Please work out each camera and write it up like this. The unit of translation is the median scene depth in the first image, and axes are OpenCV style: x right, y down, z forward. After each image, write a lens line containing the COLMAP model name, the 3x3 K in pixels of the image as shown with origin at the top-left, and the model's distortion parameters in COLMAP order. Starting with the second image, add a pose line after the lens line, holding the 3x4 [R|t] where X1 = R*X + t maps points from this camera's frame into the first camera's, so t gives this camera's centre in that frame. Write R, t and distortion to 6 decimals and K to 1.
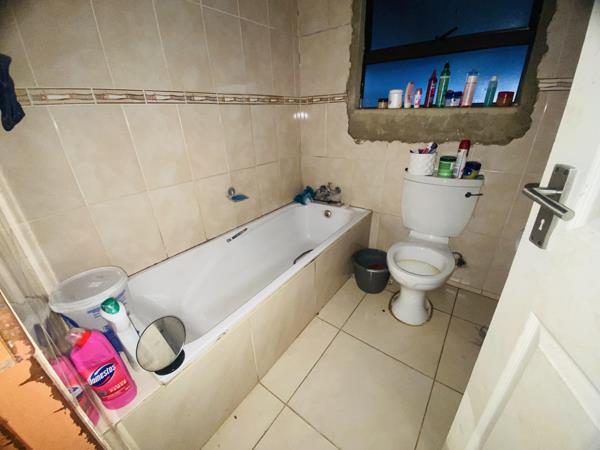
lens RADIAL K [[246.6, 0, 298.2], [0, 246.6, 222.6], [0, 0, 1]] dist [0.041961, -0.025069]
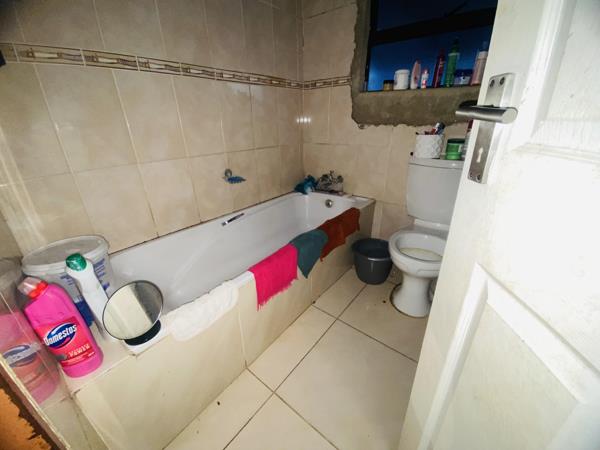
lens RADIAL K [[246.6, 0, 298.2], [0, 246.6, 222.6], [0, 0, 1]] dist [0.041961, -0.025069]
pose [[0.999389, 0.025911, -0.023444, 0.032724], [-0.026412, 0.999424, -0.021315, 0.085086], [0.022878, 0.021921, 0.999498, 0.048623]]
